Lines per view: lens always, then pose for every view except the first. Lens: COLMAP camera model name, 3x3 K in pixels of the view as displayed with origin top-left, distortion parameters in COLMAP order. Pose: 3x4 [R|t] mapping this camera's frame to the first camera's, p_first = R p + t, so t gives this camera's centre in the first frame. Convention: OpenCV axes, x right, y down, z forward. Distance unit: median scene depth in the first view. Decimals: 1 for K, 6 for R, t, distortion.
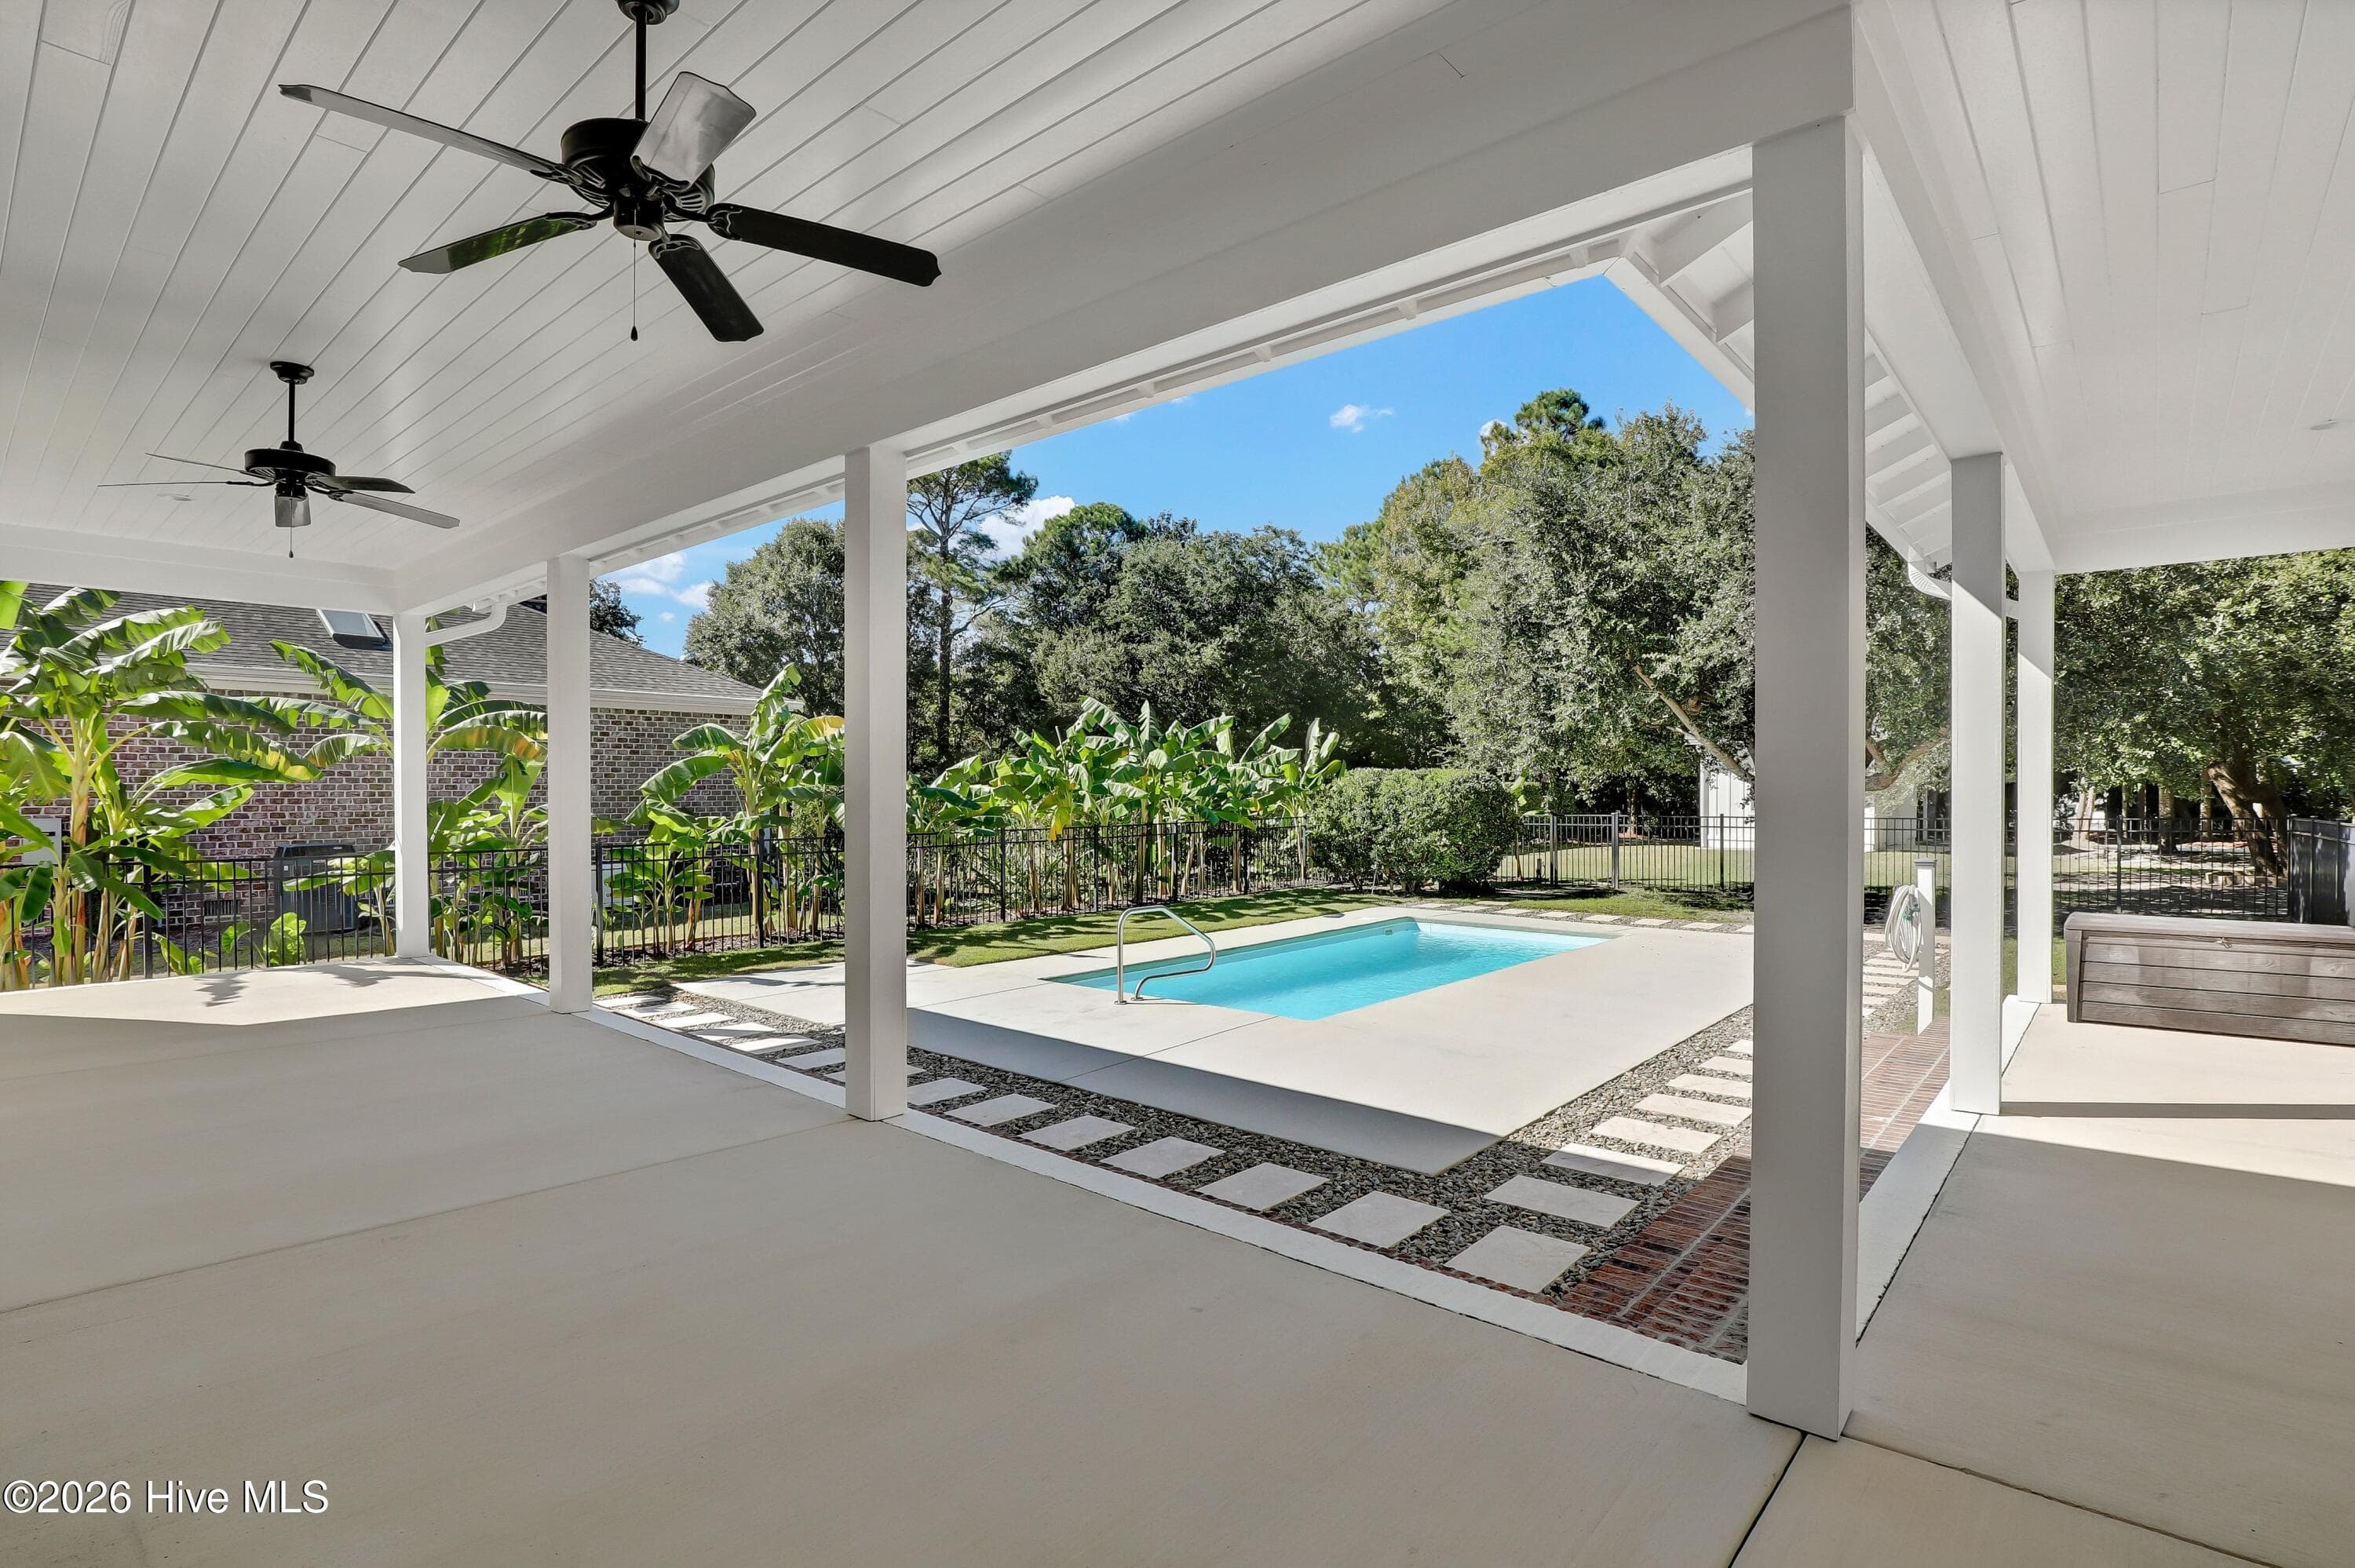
lens RADIAL K [[1139.1, 0, 1187.6], [0, 1139.1, 789.8], [0, 0, 1]] dist [-0.022723, -0.000111]
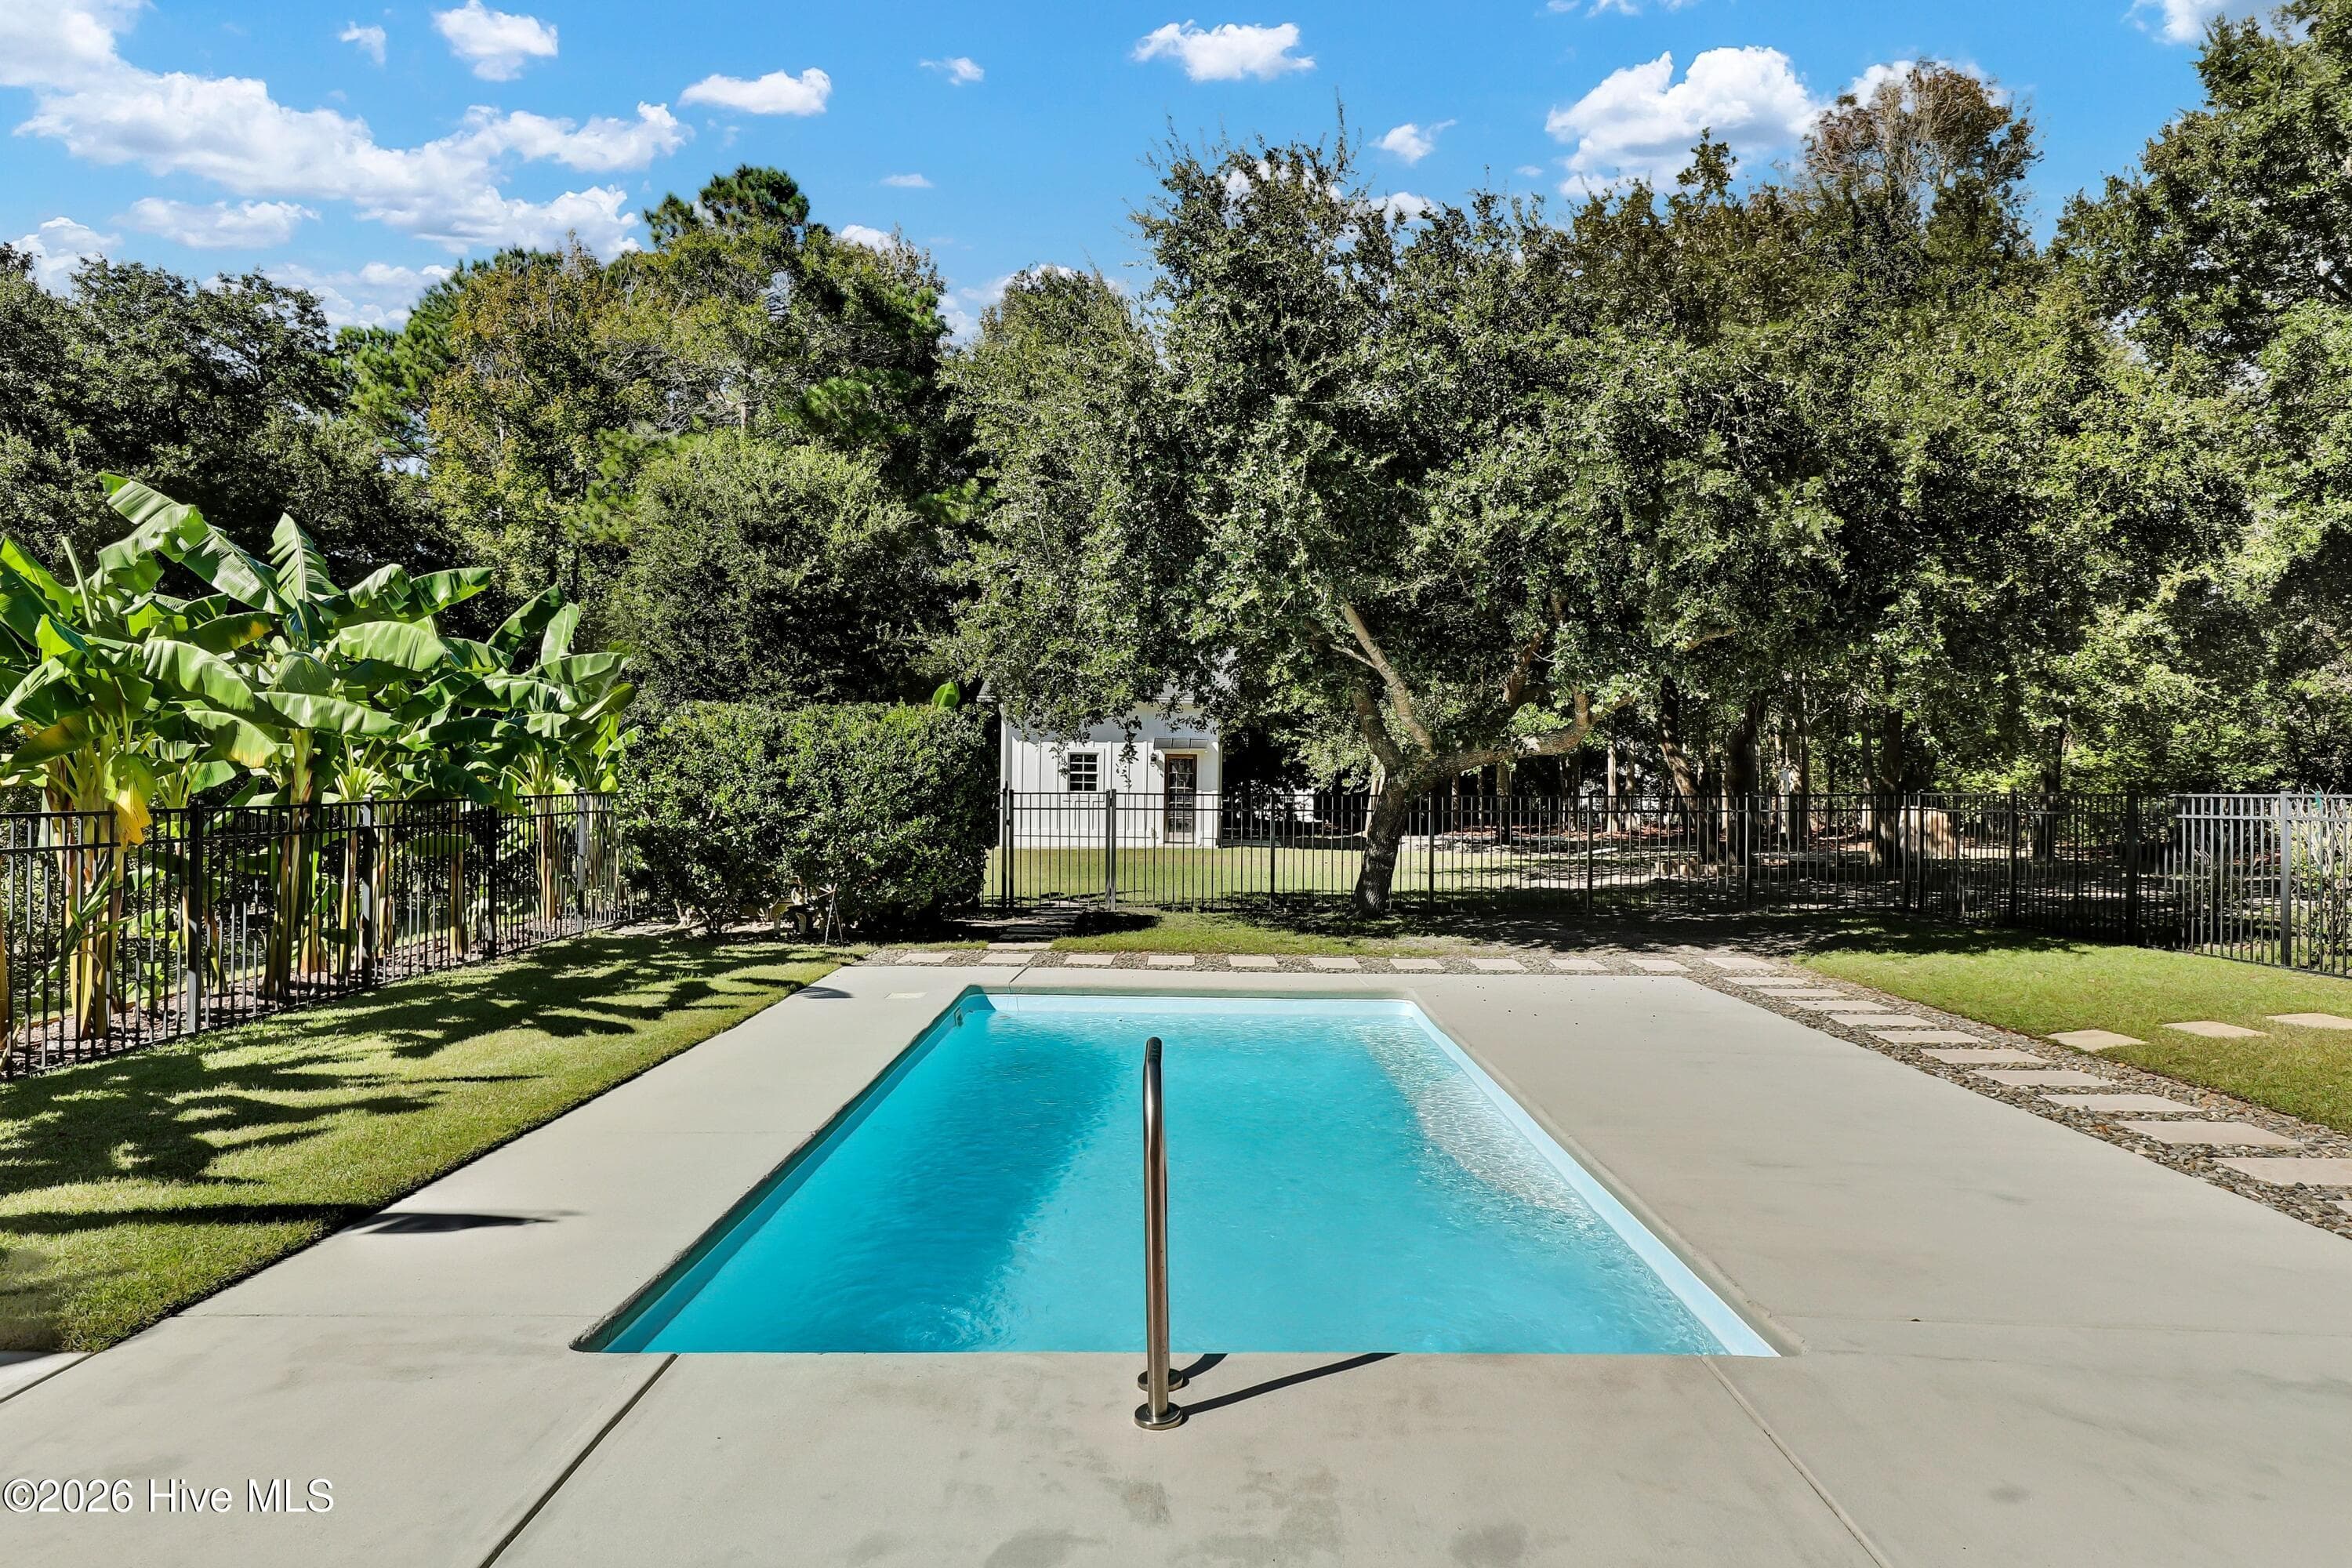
lens RADIAL K [[1499.3, 0, 1179.1], [0, 1499.3, 781.5], [0, 0, 1]] dist [-0.004174, -0.000510]
pose [[0.751490, 0.010514, 0.659661, -0.124662], [-0.011149, 0.999933, -0.003237, 0.016048], [-0.659650, -0.004922, 0.751556, 0.309892]]
